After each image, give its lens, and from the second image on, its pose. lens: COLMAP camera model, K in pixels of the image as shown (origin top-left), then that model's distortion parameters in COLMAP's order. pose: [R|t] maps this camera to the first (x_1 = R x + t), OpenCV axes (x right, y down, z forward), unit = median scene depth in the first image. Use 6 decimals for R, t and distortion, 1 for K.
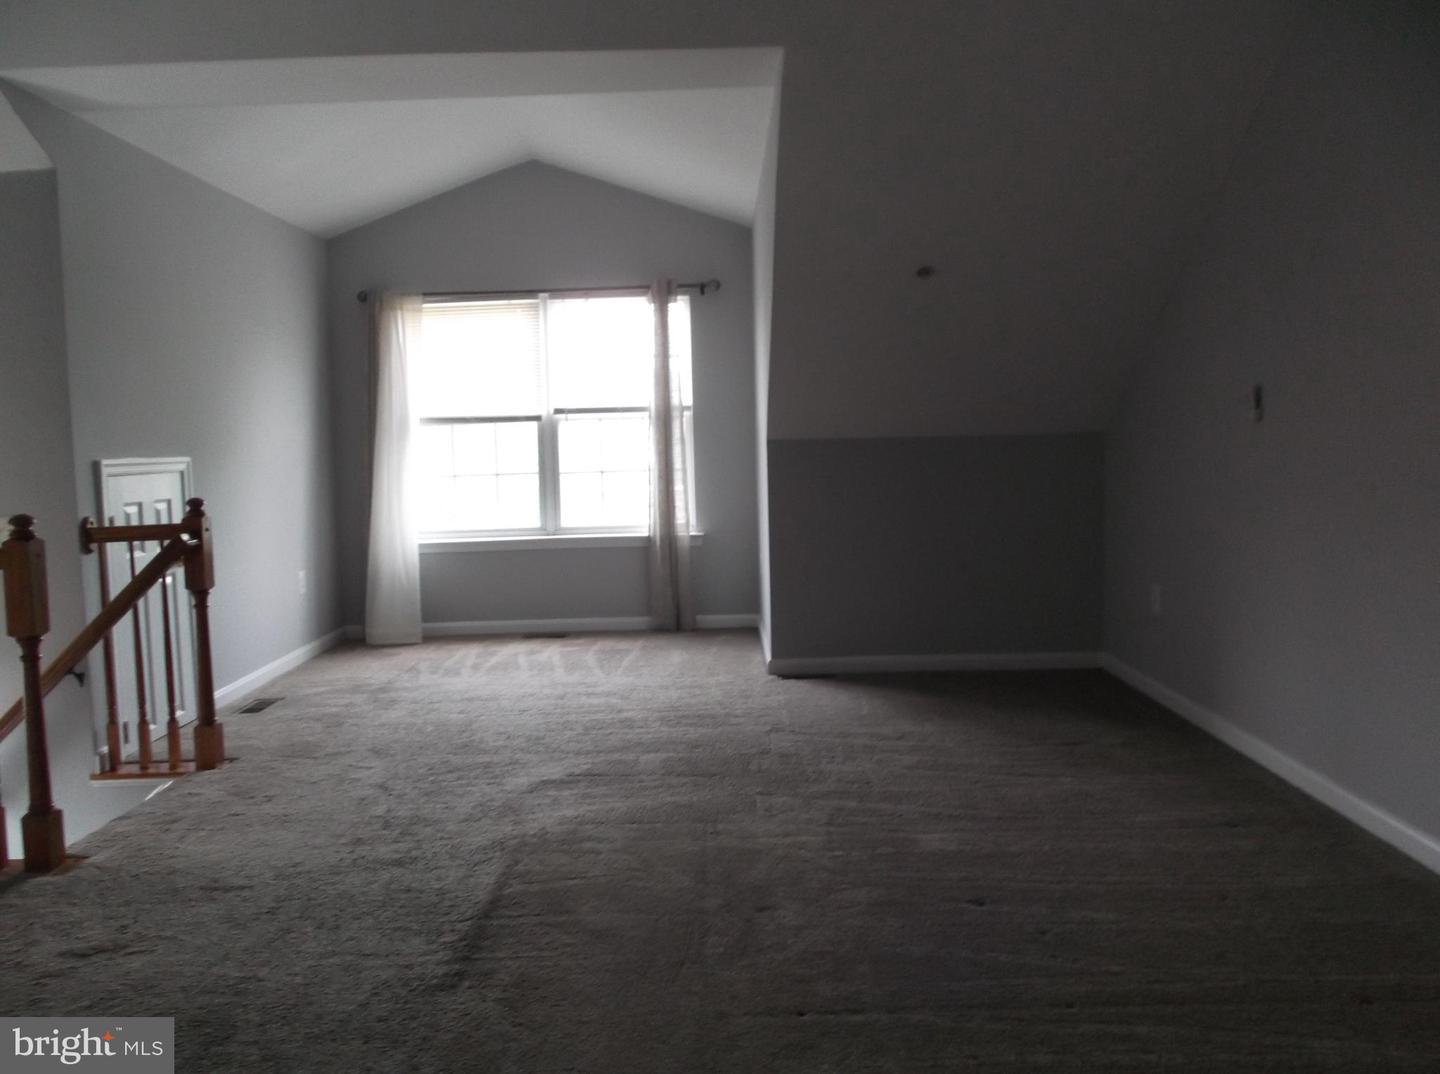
lens RADIAL K [[1117.7, 0, 717.1], [0, 1117.7, 524.7], [0, 0, 1]] dist [0.030800, -0.030891]
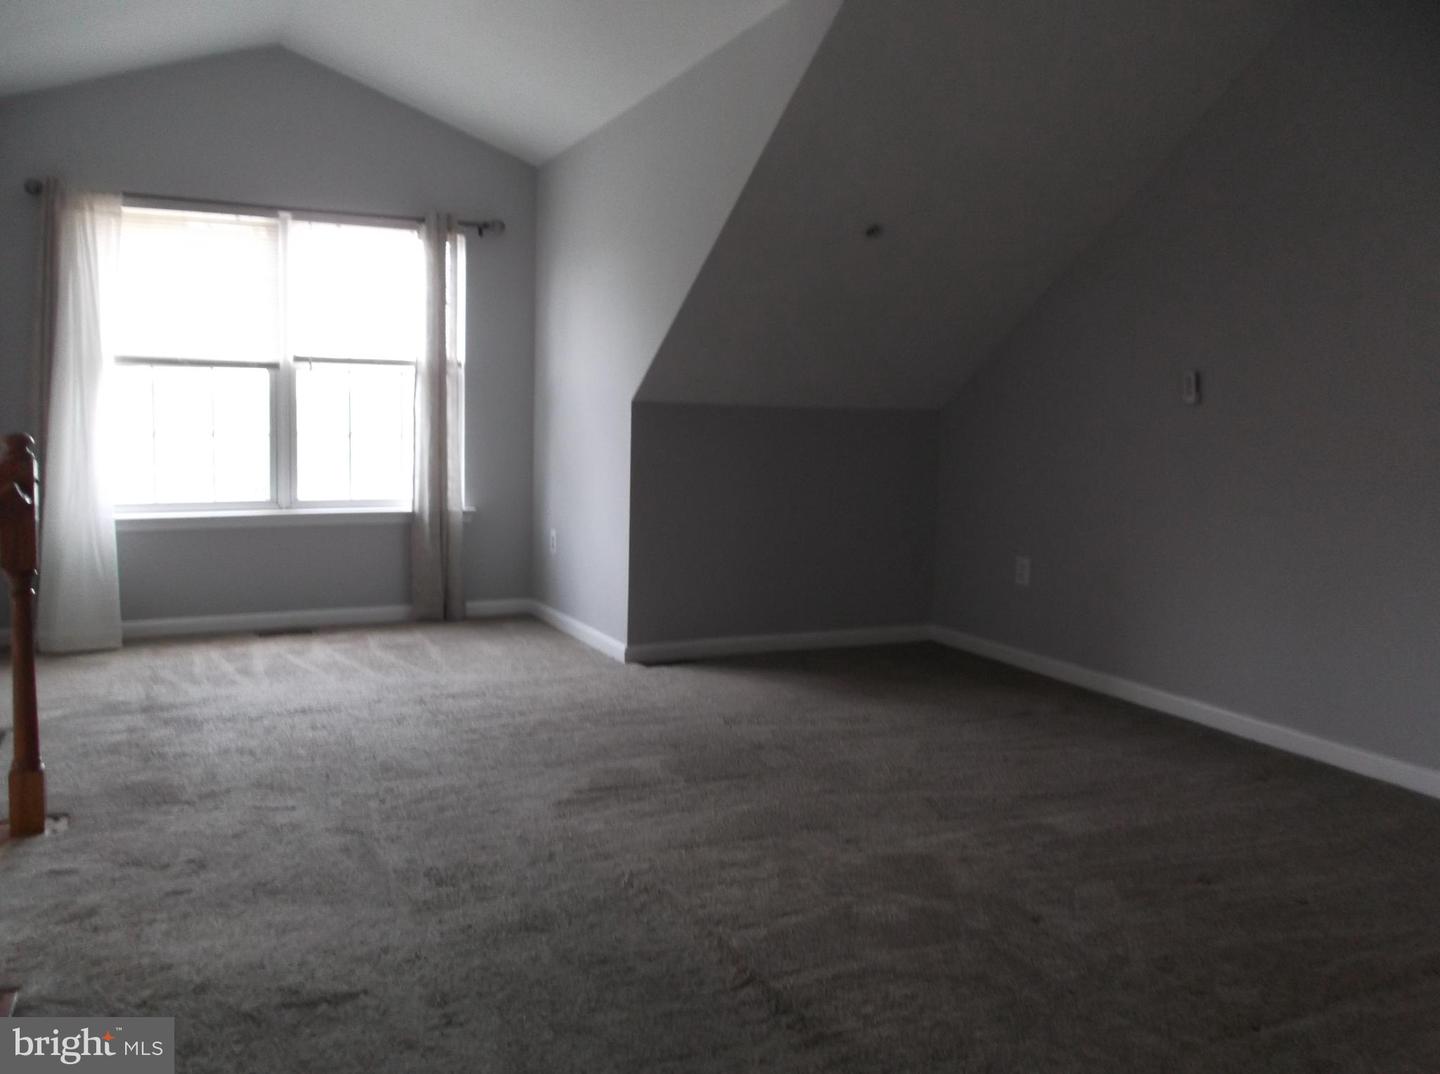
lens RADIAL K [[1117.7, 0, 721.2], [0, 1117.7, 541.3], [0, 0, 1]] dist [0.030800, -0.030891]
pose [[0.907784, -0.000816, 0.419438, -0.231958], [-0.010251, 0.999656, 0.024131, 0.010962], [-0.419314, -0.026206, 0.907463, 0.129252]]
